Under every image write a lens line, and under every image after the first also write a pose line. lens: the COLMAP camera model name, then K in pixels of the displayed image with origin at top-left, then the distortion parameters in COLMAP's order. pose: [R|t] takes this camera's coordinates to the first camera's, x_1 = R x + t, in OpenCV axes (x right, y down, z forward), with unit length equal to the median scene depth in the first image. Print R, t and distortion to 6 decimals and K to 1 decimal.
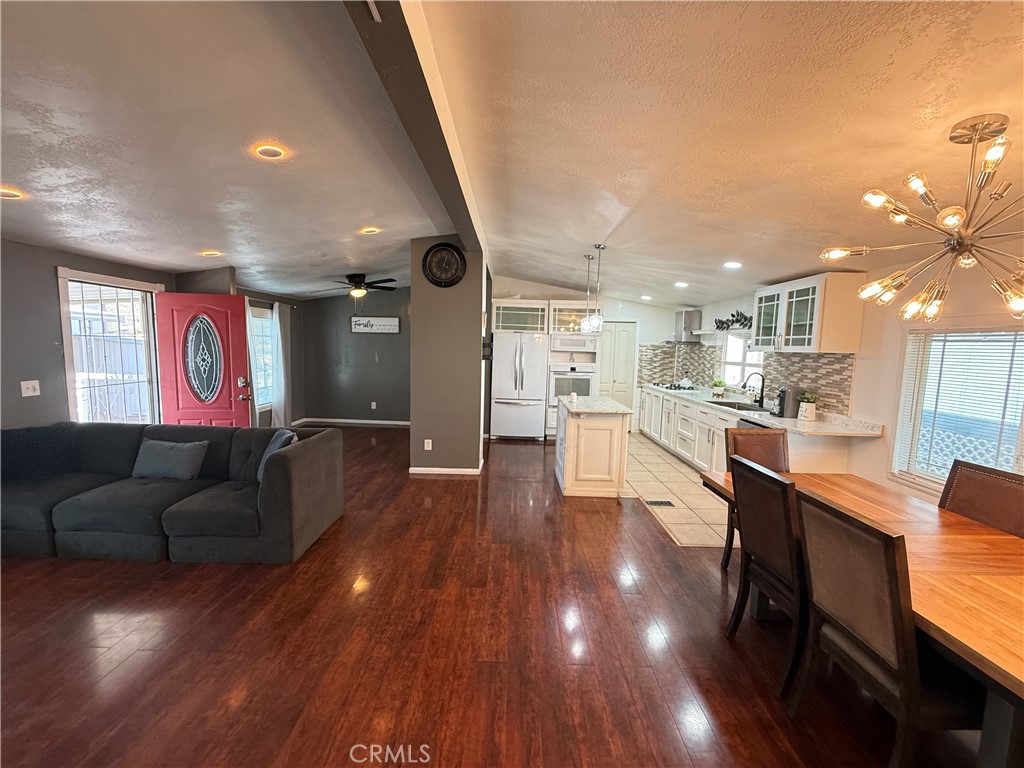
lens RADIAL K [[408.8, 0, 510.7], [0, 408.8, 385.9], [0, 0, 1]] dist [0.002392, -0.000222]
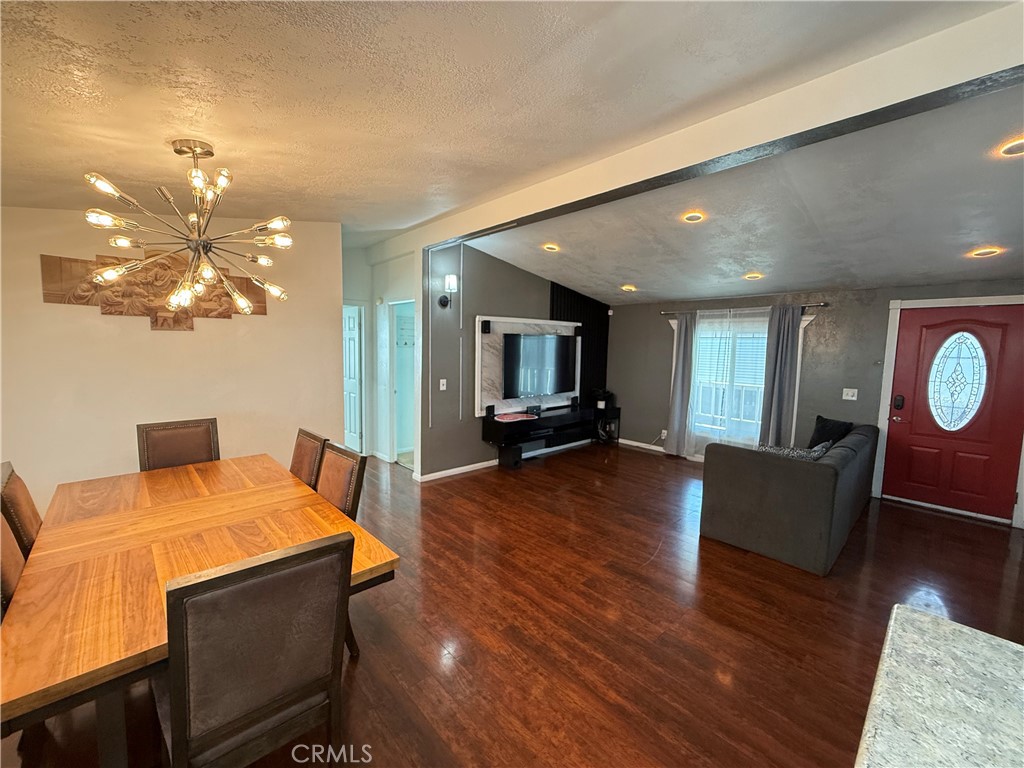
lens RADIAL K [[408.8, 0, 511.1], [0, 408.8, 386.3], [0, 0, 1]] dist [0.002392, -0.000222]
pose [[-0.728850, 0.026285, -0.684169, 0.819386], [-0.104452, 0.983297, 0.149051, -0.144147], [0.676659, 0.180098, -0.713930, 1.639869]]
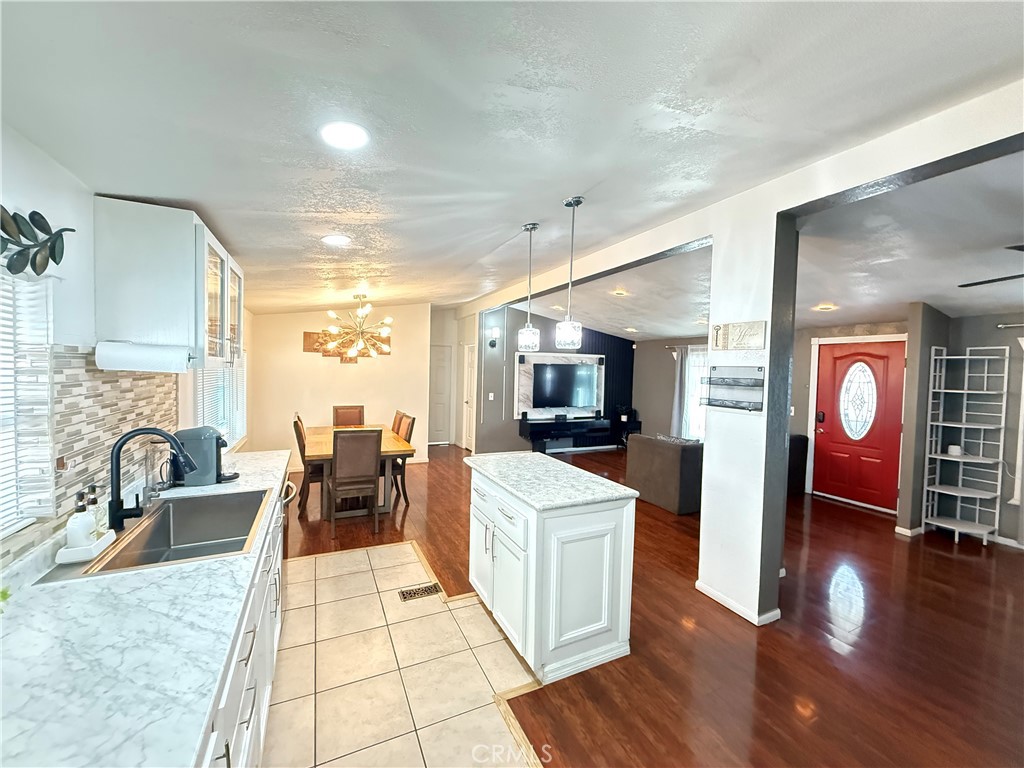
lens RADIAL K [[408.8, 0, 513.4], [0, 408.8, 383.6], [0, 0, 1]] dist [0.002392, -0.000222]
pose [[-0.897925, -0.033949, -0.438837, 0.908502], [-0.089636, 0.990232, 0.106803, -0.261215], [0.430924, 0.135236, -0.892197, 2.793085]]
